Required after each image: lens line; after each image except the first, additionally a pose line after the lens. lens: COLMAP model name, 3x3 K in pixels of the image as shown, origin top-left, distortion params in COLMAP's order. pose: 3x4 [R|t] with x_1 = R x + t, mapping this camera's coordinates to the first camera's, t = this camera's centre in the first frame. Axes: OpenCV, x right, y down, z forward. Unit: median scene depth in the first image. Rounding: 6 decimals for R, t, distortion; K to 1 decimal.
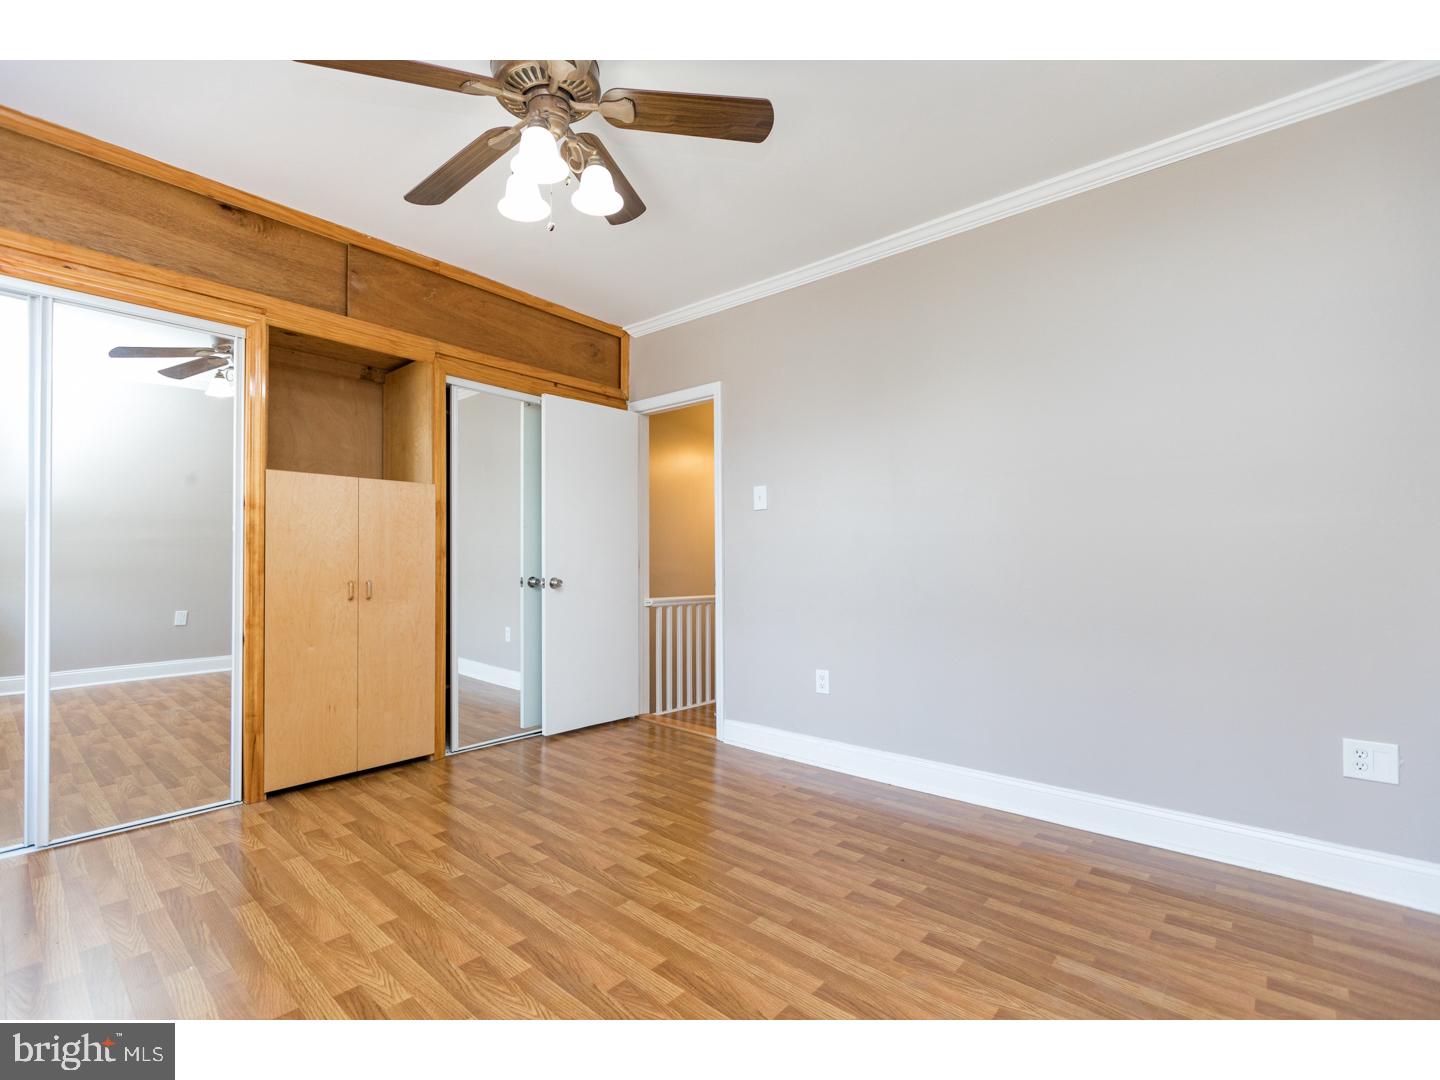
lens RADIAL K [[635.9, 0, 708.6], [0, 635.9, 541.1], [0, 0, 1]] dist [0.000954, -0.002944]
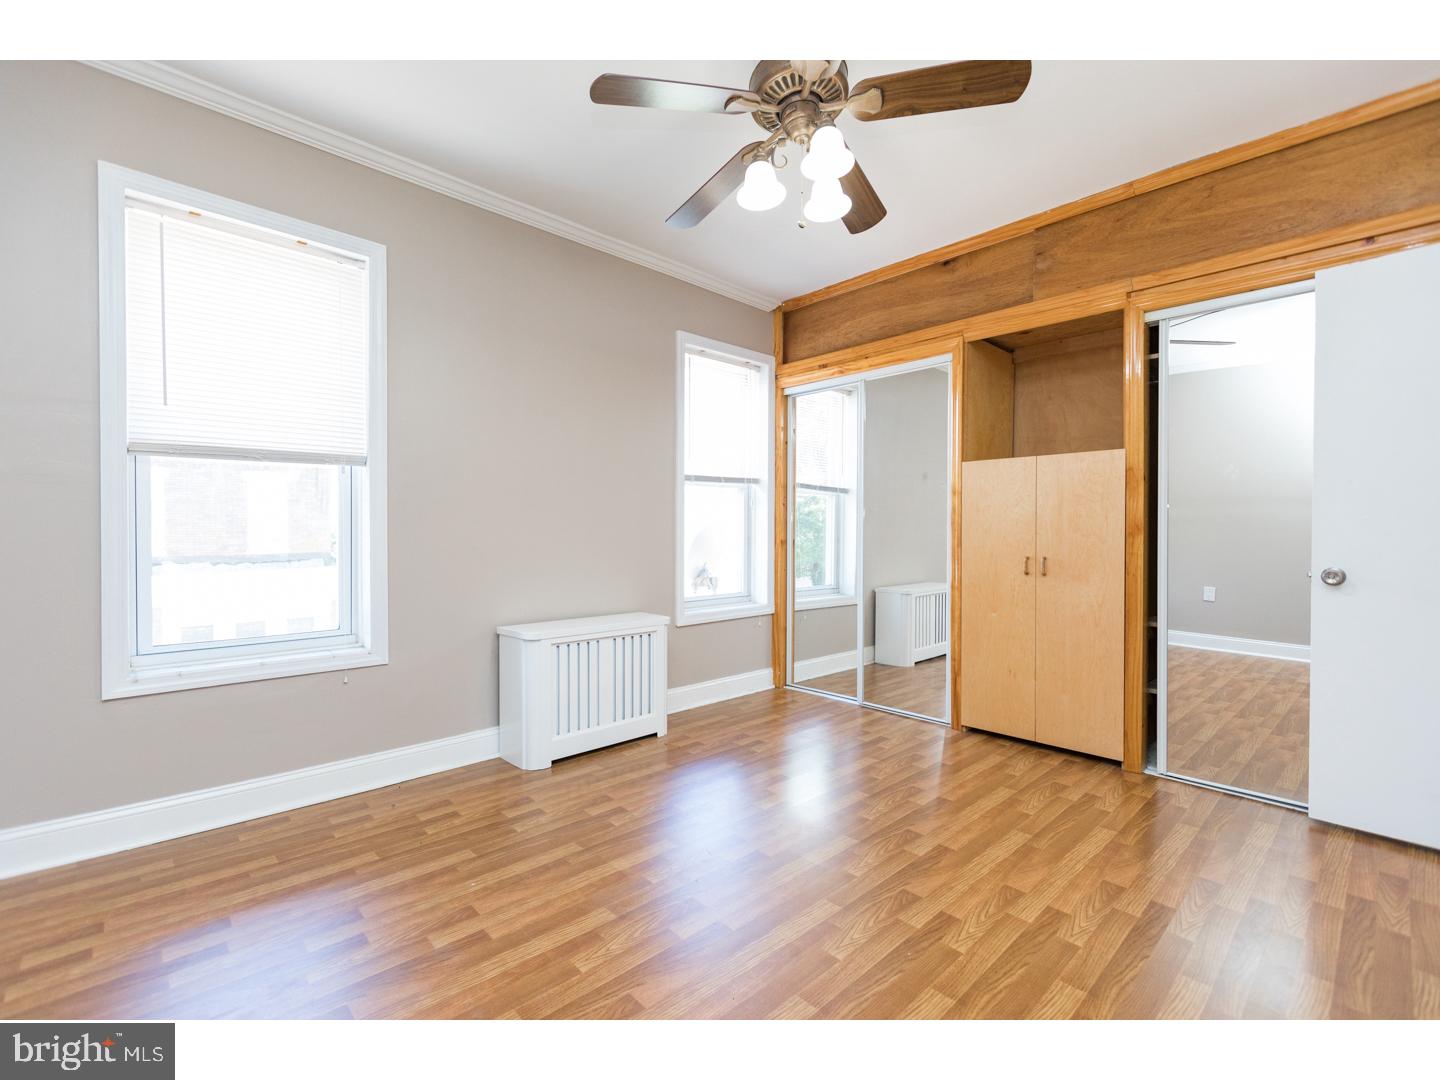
lens RADIAL K [[635.9, 0, 712.7], [0, 635.9, 531.0], [0, 0, 1]] dist [0.000954, -0.002944]
pose [[-0.094839, -0.006245, -0.995473, 0.495519], [0.023806, 0.999680, -0.008539, 0.016279], [0.995208, -0.024508, -0.094660, 0.553629]]
